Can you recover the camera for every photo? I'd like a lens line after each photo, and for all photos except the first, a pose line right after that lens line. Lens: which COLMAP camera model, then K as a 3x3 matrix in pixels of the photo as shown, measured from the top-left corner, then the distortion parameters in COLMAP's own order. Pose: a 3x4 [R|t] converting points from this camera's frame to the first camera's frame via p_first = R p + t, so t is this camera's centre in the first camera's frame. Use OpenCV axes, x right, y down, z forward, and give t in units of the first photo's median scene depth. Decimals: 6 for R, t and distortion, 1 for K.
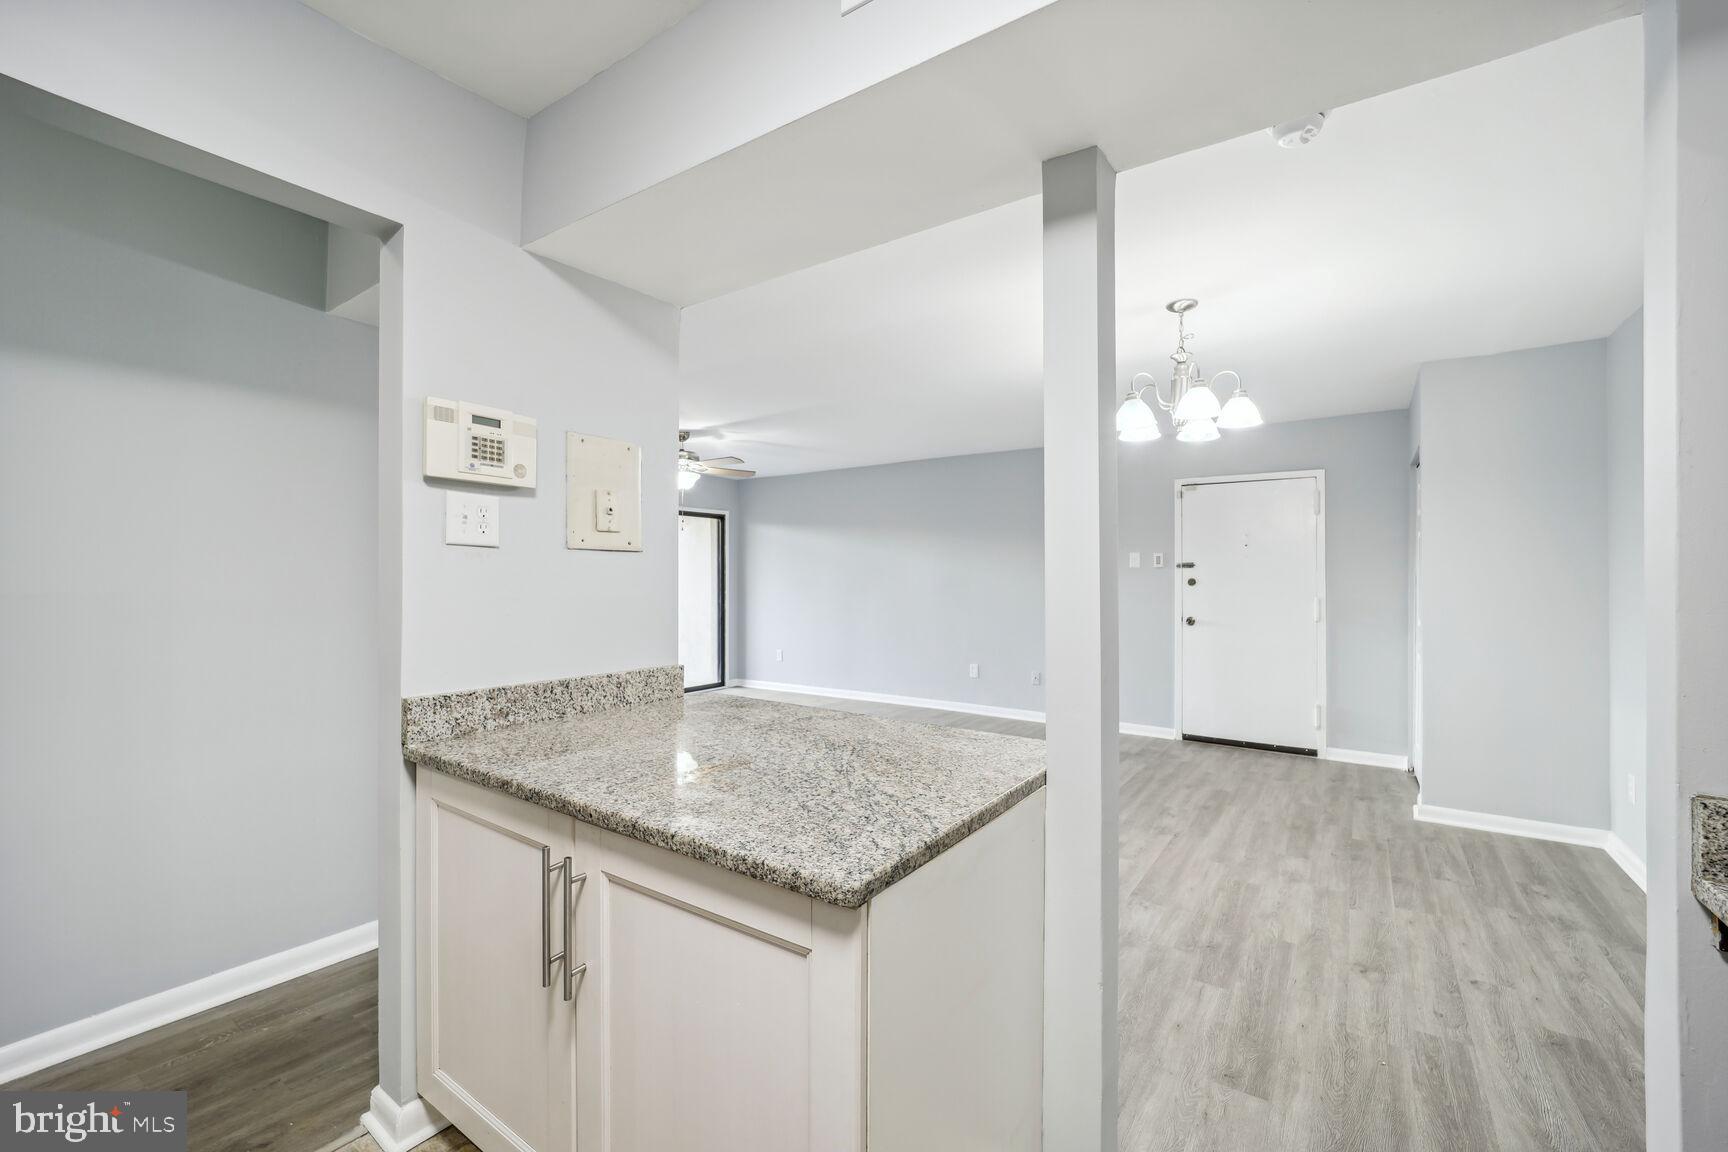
lens RADIAL K [[711.8, 0, 845.9], [0, 711.8, 577.2], [0, 0, 1]] dist [-0.021721, 0.001171]
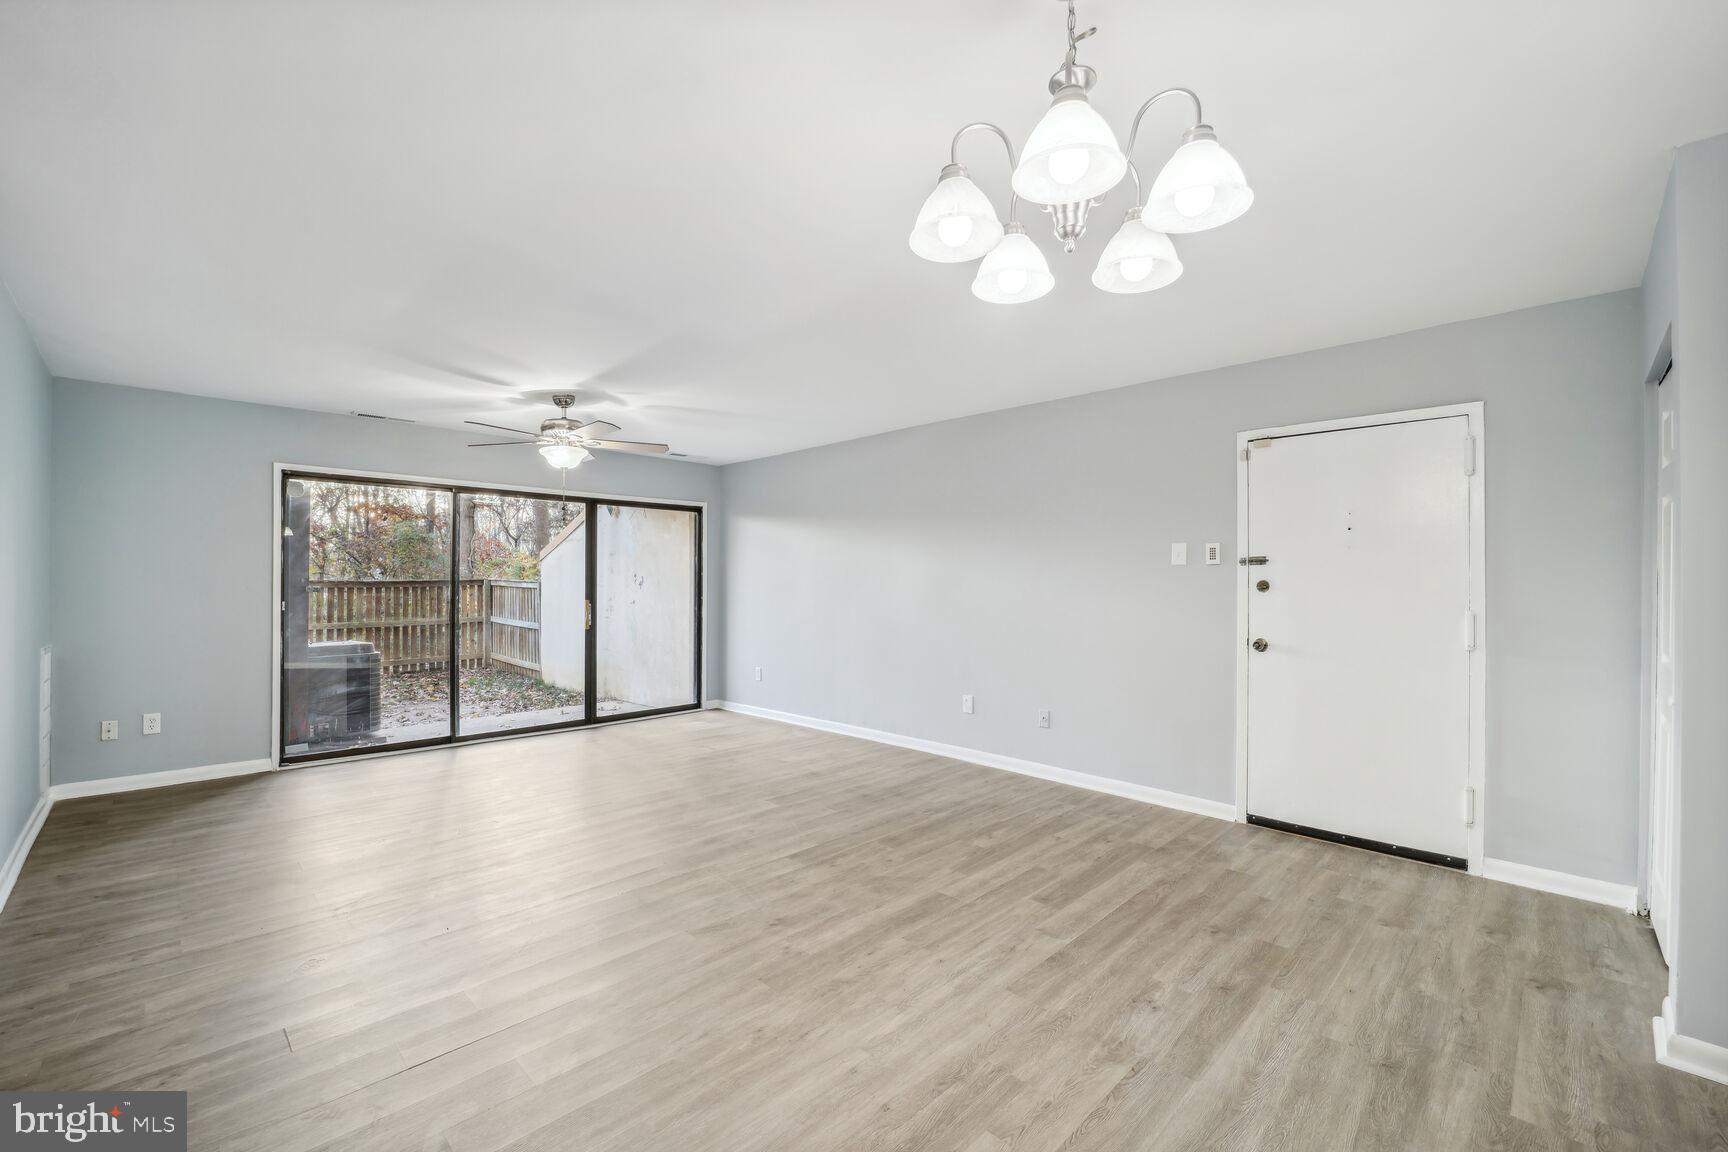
lens RADIAL K [[711.8, 0, 854.7], [0, 711.8, 586.2], [0, 0, 1]] dist [-0.021721, 0.001171]
pose [[0.986821, -0.000124, -0.161819, 0.286149], [0.001525, 0.999962, 0.008534, 0.000518], [0.161811, -0.008668, 0.986784, 0.374288]]
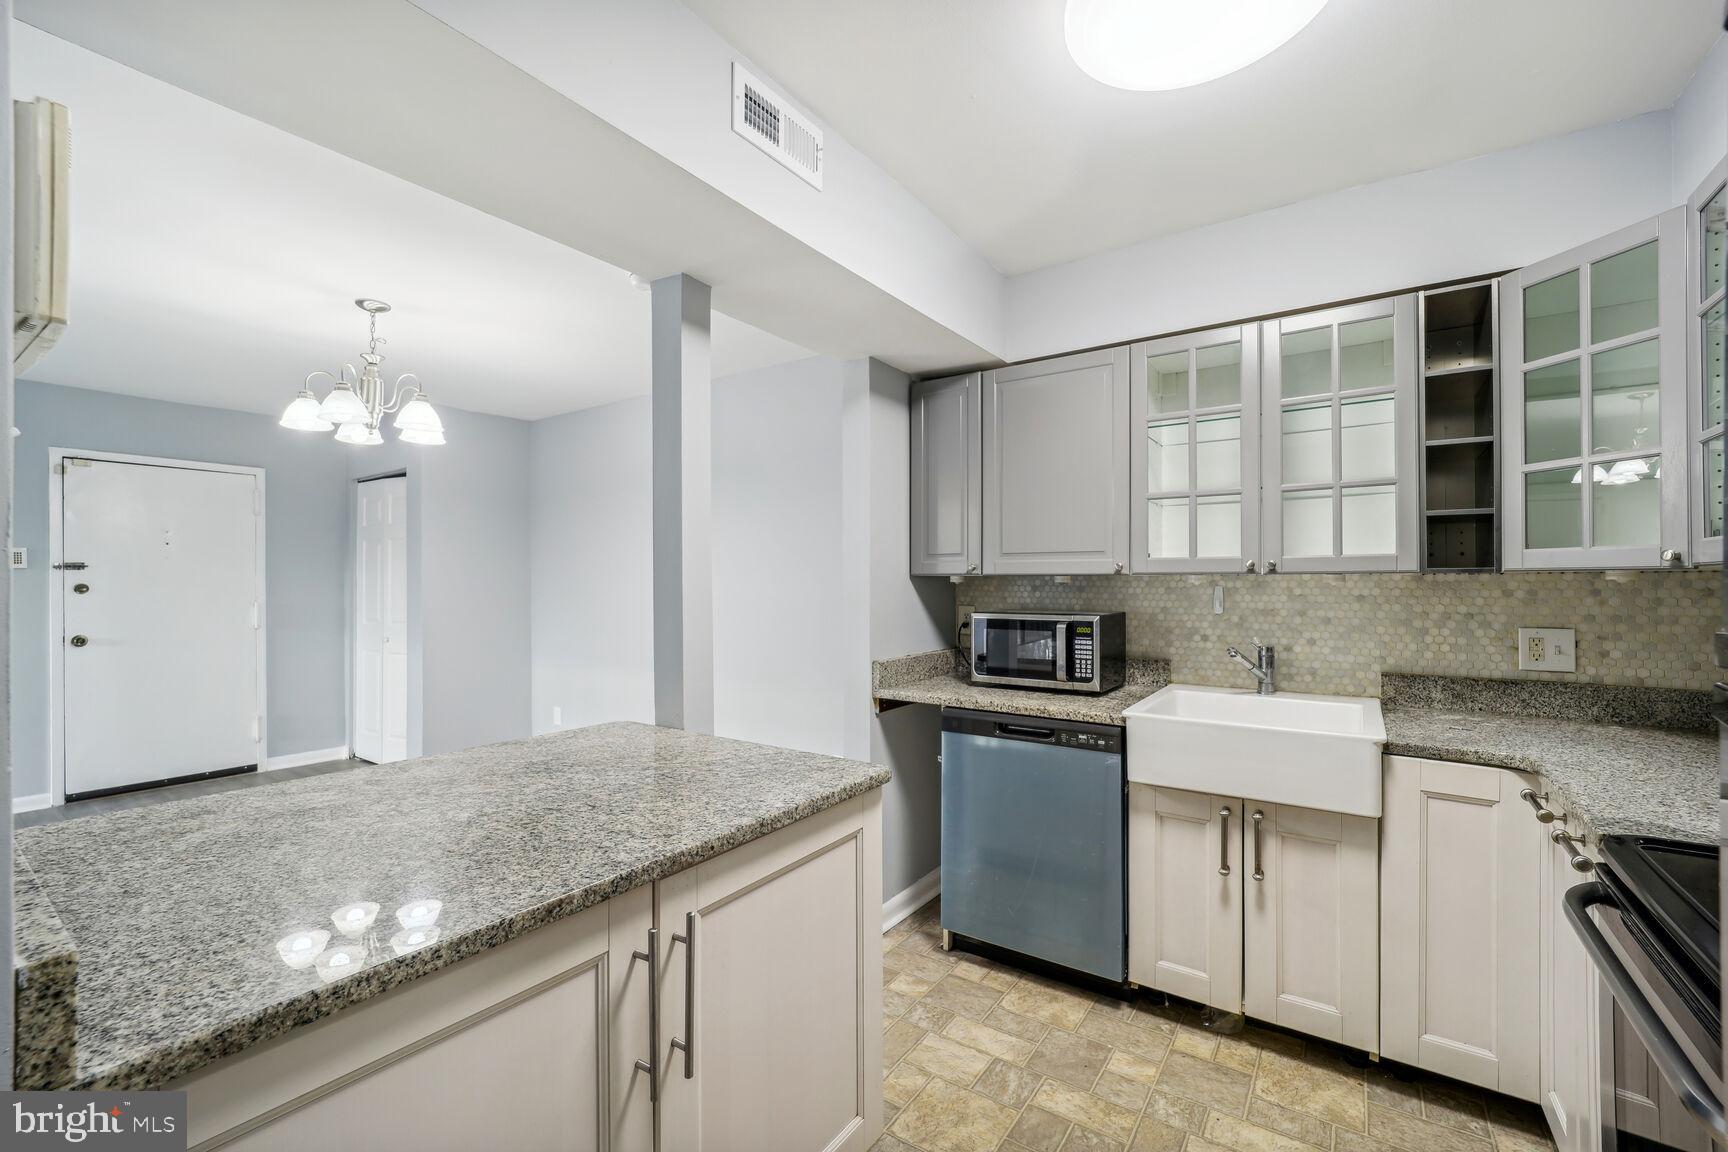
lens RADIAL K [[711.8, 0, 880.9], [0, 711.8, 581.2], [0, 0, 1]] dist [-0.021721, 0.001171]
pose [[-0.029223, -0.001008, 0.999572, -0.357358], [-0.001024, 0.999999, 0.000978, -0.003829], [-0.999572, -0.000994, -0.029224, 0.223198]]
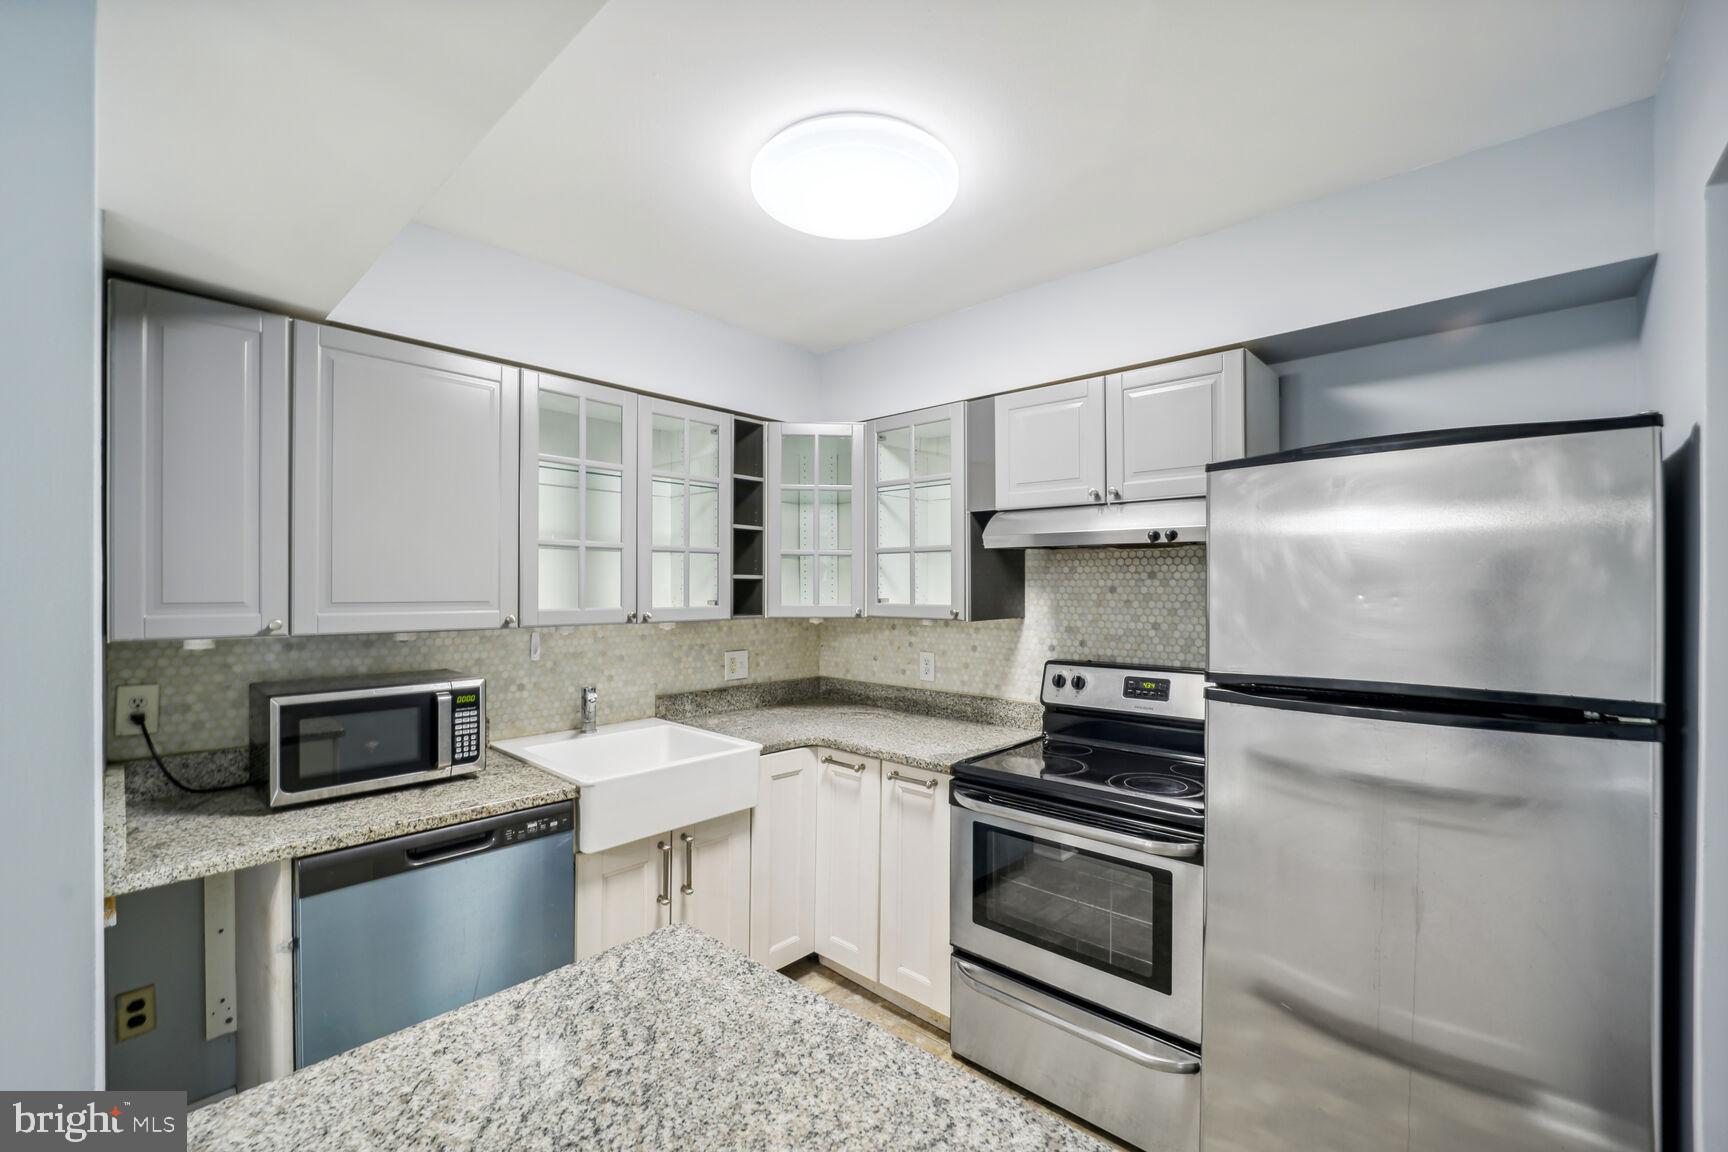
lens RADIAL K [[711.8, 0, 852.0], [0, 711.8, 580.1], [0, 0, 1]] dist [-0.021721, 0.001171]
pose [[-0.992307, -0.005904, 0.123660, -0.097083], [-0.007094, 0.999933, -0.009183, -0.039241], [-0.123597, -0.009989, -0.992282, 0.470920]]
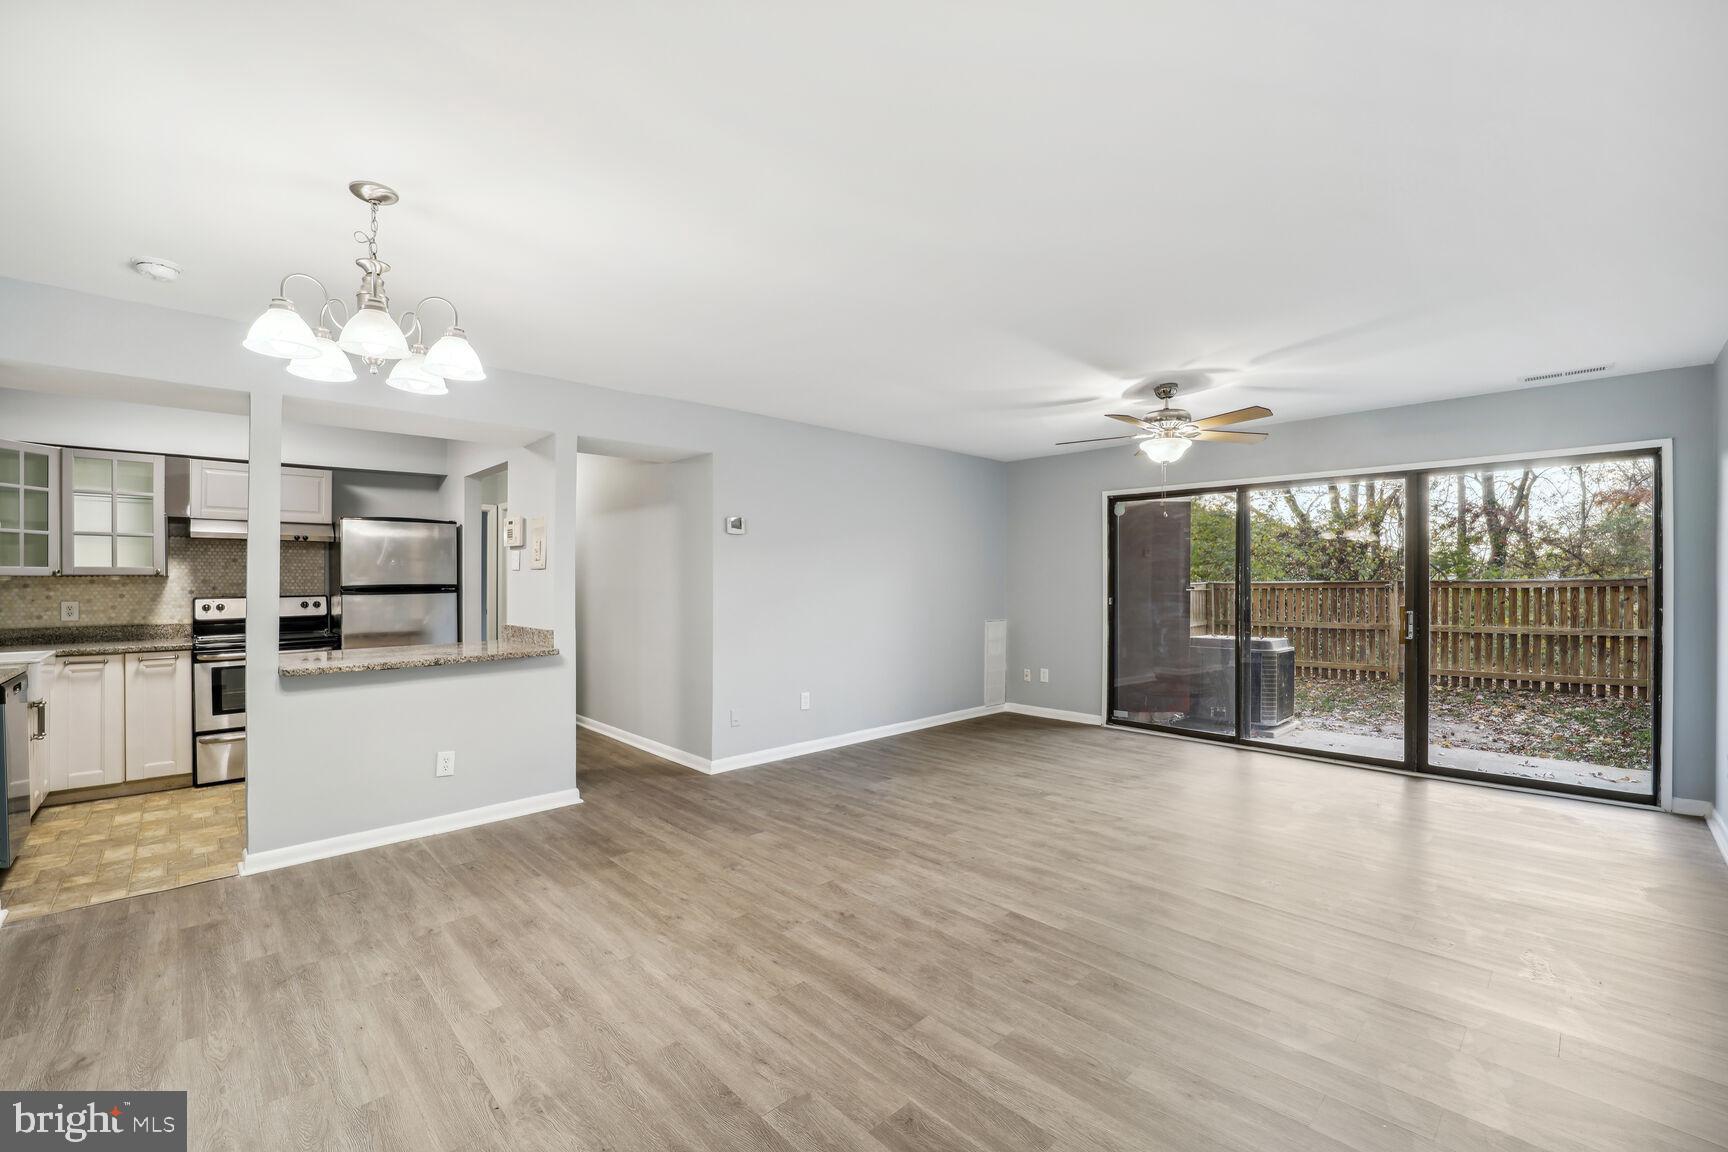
lens RADIAL K [[711.8, 0, 864.6], [0, 711.8, 573.8], [0, 0, 1]] dist [-0.021721, 0.001171]
pose [[-0.170003, -0.012782, -0.985361, 0.746707], [0.002799, 0.999906, -0.013453, 0.003148], [0.985440, -0.005045, -0.169951, 1.102123]]
